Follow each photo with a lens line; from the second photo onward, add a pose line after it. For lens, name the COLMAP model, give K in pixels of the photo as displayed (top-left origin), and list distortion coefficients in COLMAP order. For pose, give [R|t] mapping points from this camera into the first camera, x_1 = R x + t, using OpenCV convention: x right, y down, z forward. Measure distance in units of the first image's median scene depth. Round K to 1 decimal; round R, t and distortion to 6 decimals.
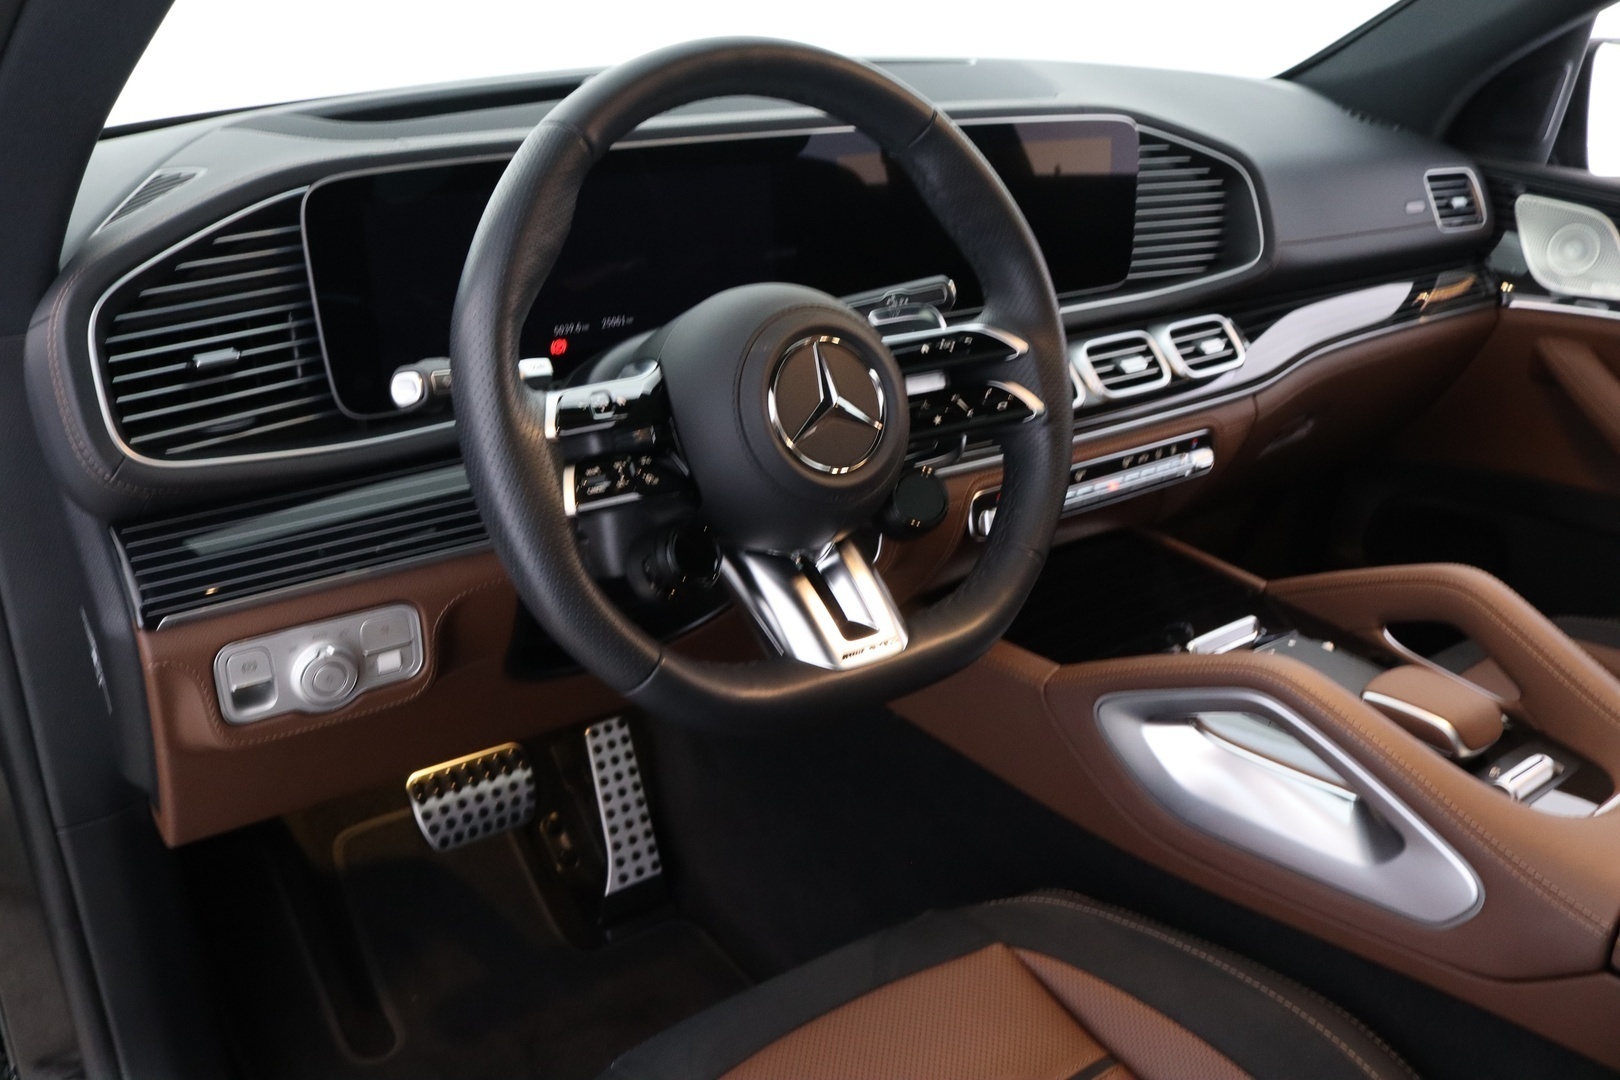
lens RADIAL K [[1393.8, 0, 810.0], [0, 1393.8, 540.0], [0, 0, 1]] dist [-0.123868, -0.002141]
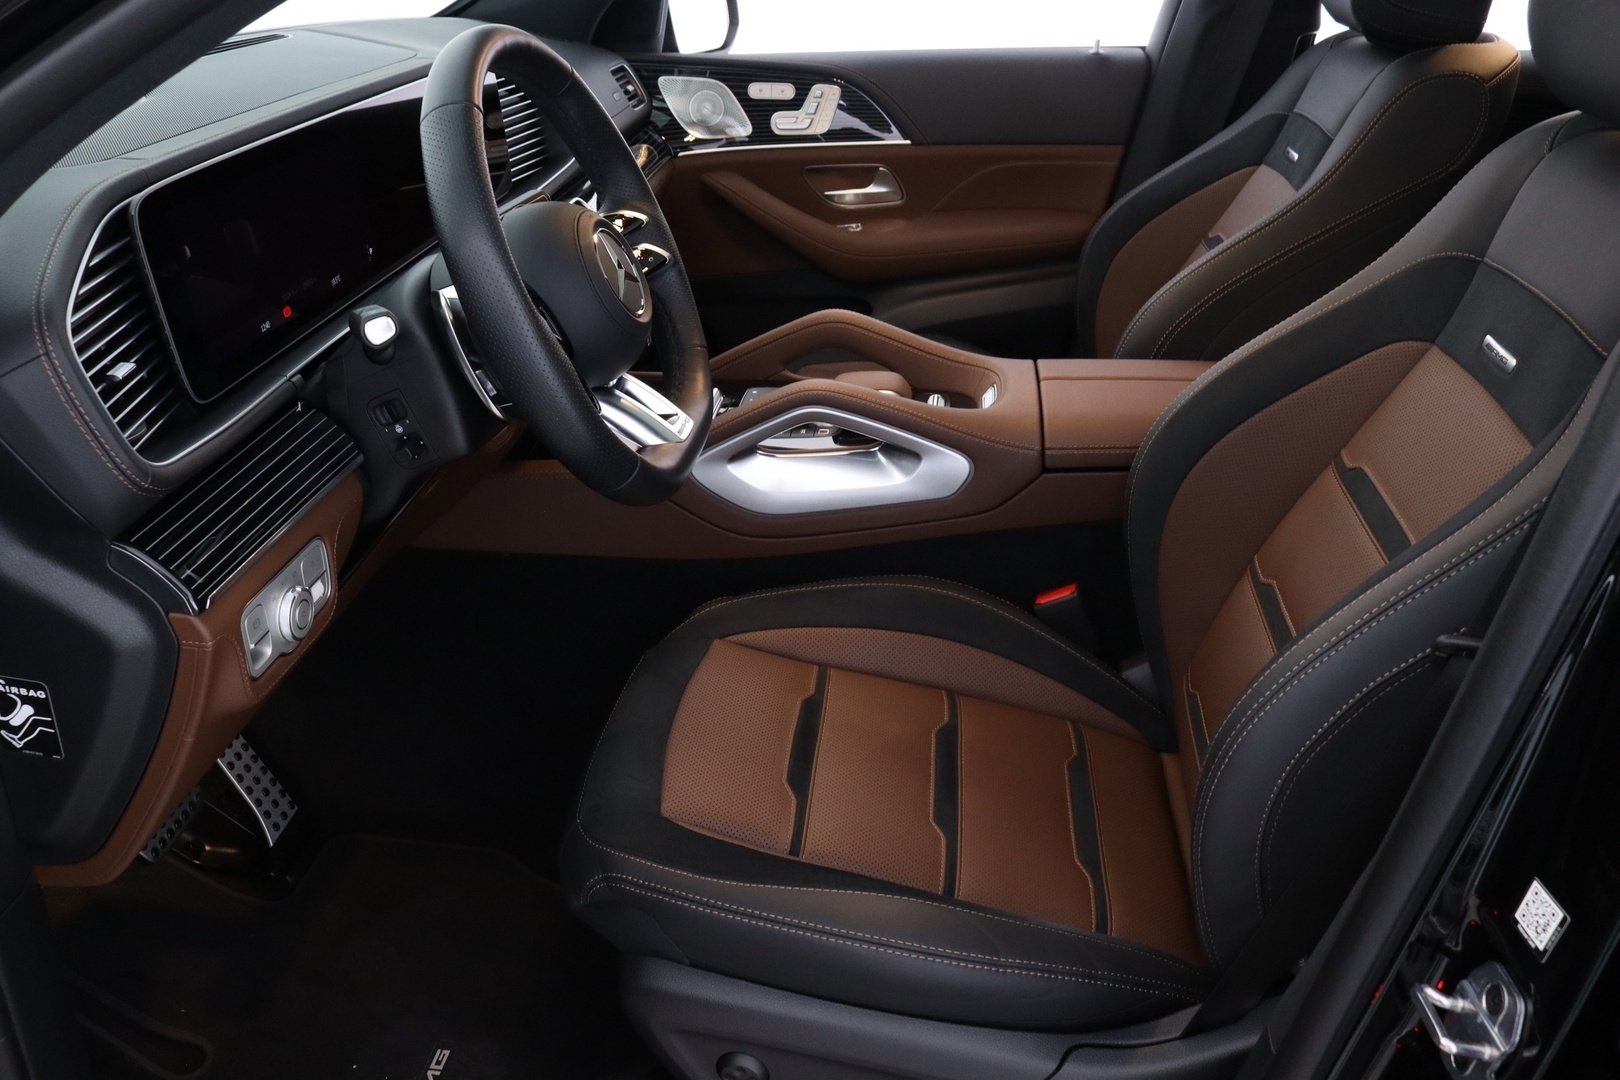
lens RADIAL K [[1369.2, 0, 789.5], [0, 1369.2, 538.2], [0, 0, 1]] dist [-0.118600, -0.003791]
pose [[0.660816, -0.351353, 0.663230, -0.783710], [0.326660, 0.930214, 0.167319, -0.012106], [-0.675733, 0.106084, 0.729473, -0.086422]]
